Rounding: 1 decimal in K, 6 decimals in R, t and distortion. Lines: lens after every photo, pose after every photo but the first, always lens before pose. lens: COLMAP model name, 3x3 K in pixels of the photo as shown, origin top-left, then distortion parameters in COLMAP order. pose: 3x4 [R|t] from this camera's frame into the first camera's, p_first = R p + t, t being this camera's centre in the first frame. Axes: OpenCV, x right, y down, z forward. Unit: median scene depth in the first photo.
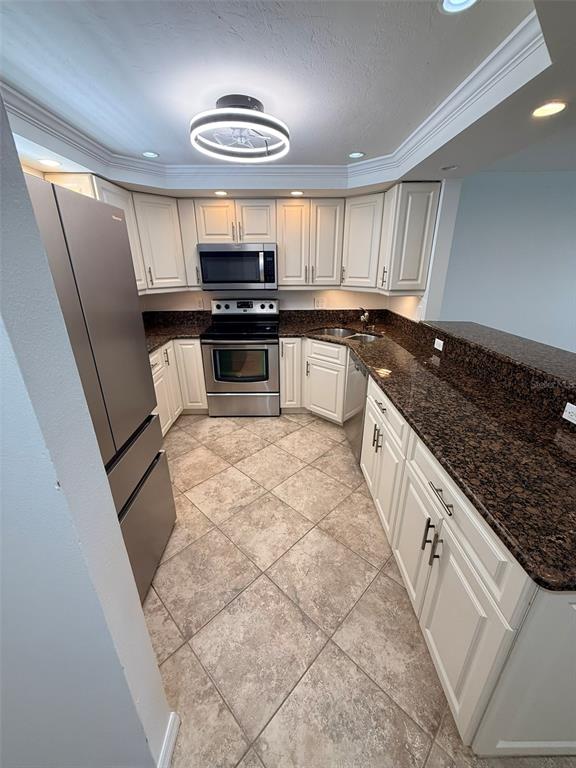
lens RADIAL K [[305.4, 0, 289.7], [0, 305.4, 383.2], [0, 0, 1]] dist [0.000994, -0.000054]
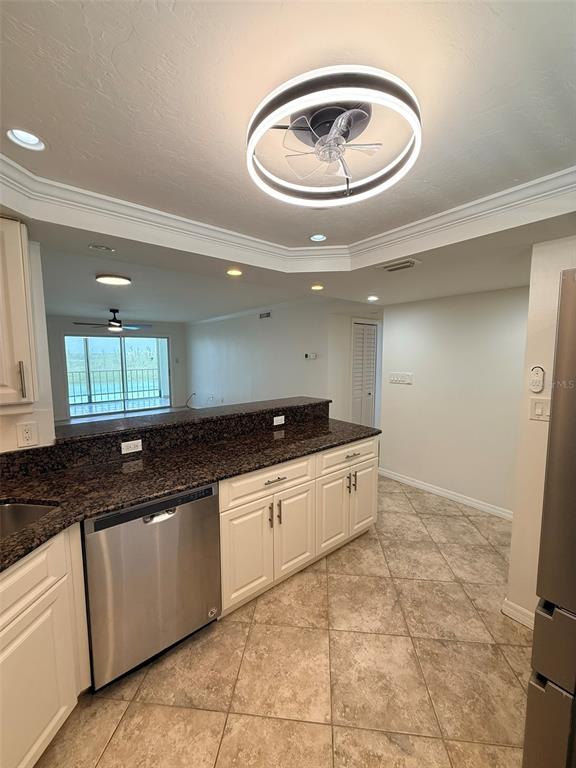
lens RADIAL K [[305.4, 0, 288.9], [0, 305.4, 383.2], [0, 0, 1]] dist [0.000994, -0.000054]
pose [[-0.620526, -0.070988, 0.780966, -0.314607], [0.290055, 0.904488, 0.312682, -0.321381], [-0.728571, 0.420551, -0.540667, 0.820898]]
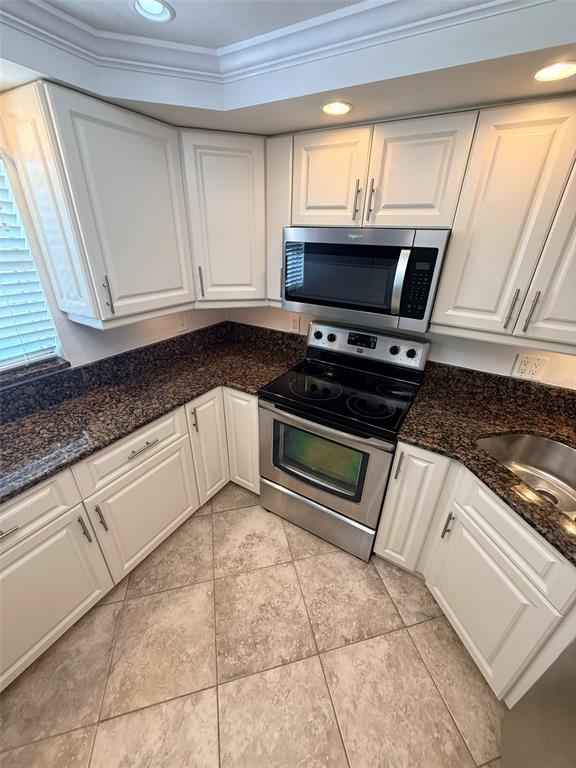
lens RADIAL K [[305.4, 0, 289.2], [0, 305.4, 382.8], [0, 0, 1]] dist [0.000994, -0.000054]
pose [[0.850503, 0.256667, -0.459094, 0.014214], [-0.221631, 0.966462, 0.129736, -0.257242], [0.476996, -0.008591, 0.878864, 0.521262]]
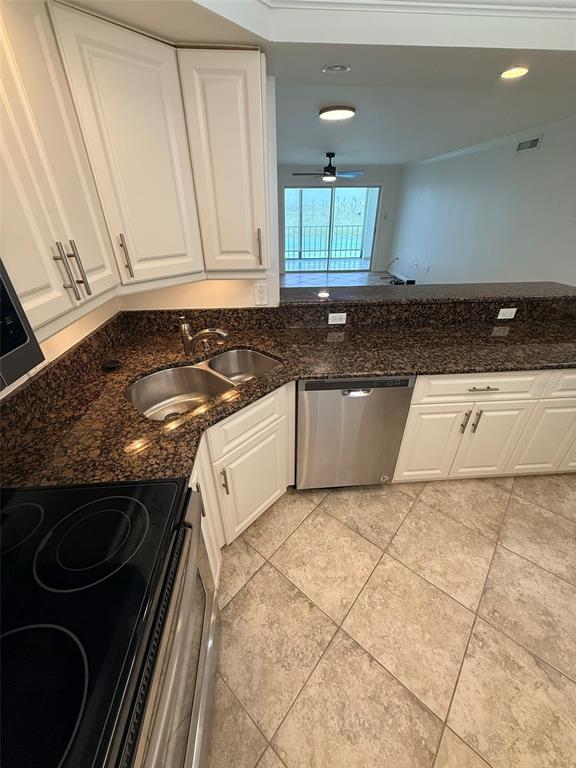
lens RADIAL K [[305.4, 0, 289.2], [0, 305.4, 383.2], [0, 0, 1]] dist [0.000994, -0.000054]
pose [[-0.058543, -0.498998, 0.864623, -0.260744], [0.366788, 0.794778, 0.483523, -0.345019], [-0.928461, 0.345440, 0.136498, 0.825861]]
